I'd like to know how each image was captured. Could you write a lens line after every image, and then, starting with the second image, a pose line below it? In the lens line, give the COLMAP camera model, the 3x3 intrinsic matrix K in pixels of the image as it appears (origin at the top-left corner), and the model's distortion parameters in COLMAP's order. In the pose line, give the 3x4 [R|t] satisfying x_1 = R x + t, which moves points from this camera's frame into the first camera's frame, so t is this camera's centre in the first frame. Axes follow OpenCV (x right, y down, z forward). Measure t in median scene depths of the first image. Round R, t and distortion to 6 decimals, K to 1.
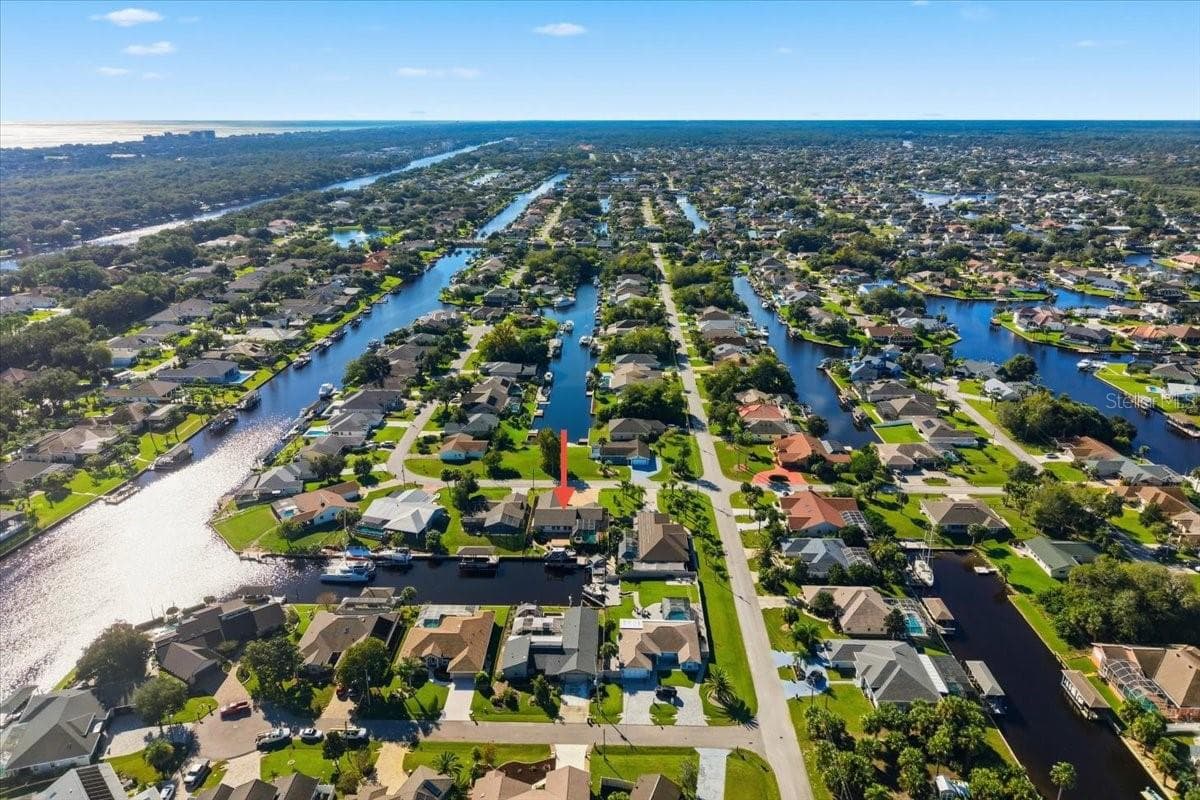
lens RADIAL K [[792.3, 0, 596.8], [0, 792.3, 399.4], [0, 0, 1]] dist [0.057687, -0.067376]
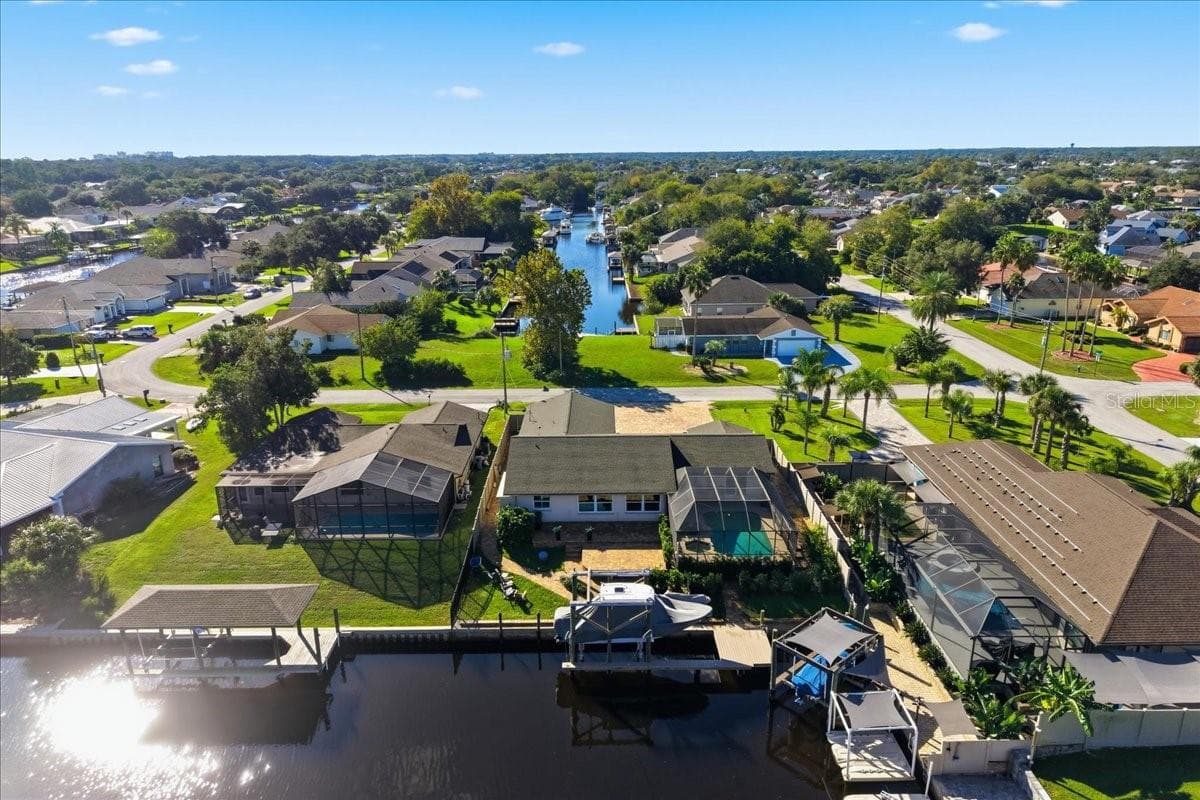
lens RADIAL K [[779.8, 0, 596.8], [0, 779.8, 442.9], [0, 0, 1]] dist [0.053754, -0.066116]
pose [[0.999540, -0.017115, 0.025034, -0.052935], [0.016896, 0.999817, 0.008936, 0.130928], [-0.025182, -0.008509, 0.999647, 0.704951]]
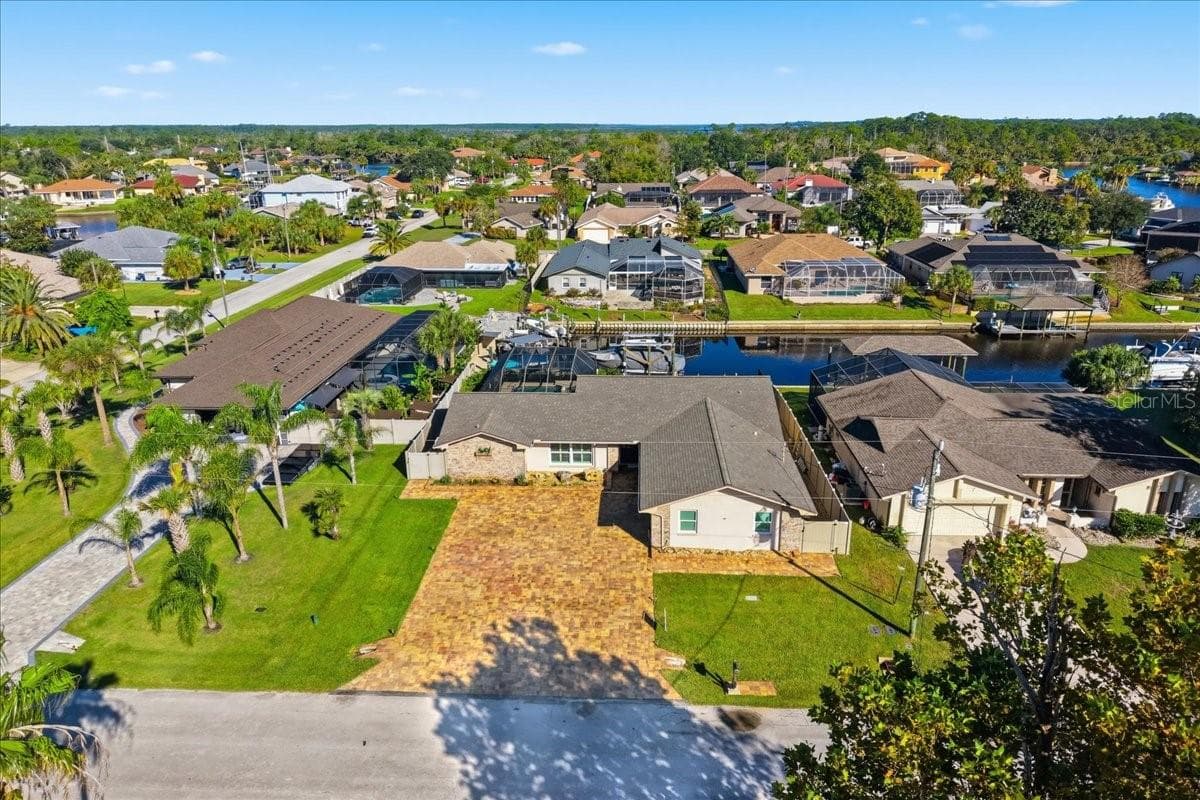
lens RADIAL K [[792.3, 0, 596.8], [0, 792.3, 399.4], [0, 0, 1]] dist [0.057687, -0.067376]
pose [[-0.999739, 0.002741, 0.022666, -0.034594], [0.016336, 0.779439, 0.626266, 0.007804], [-0.015950, 0.626473, -0.779280, 1.107983]]
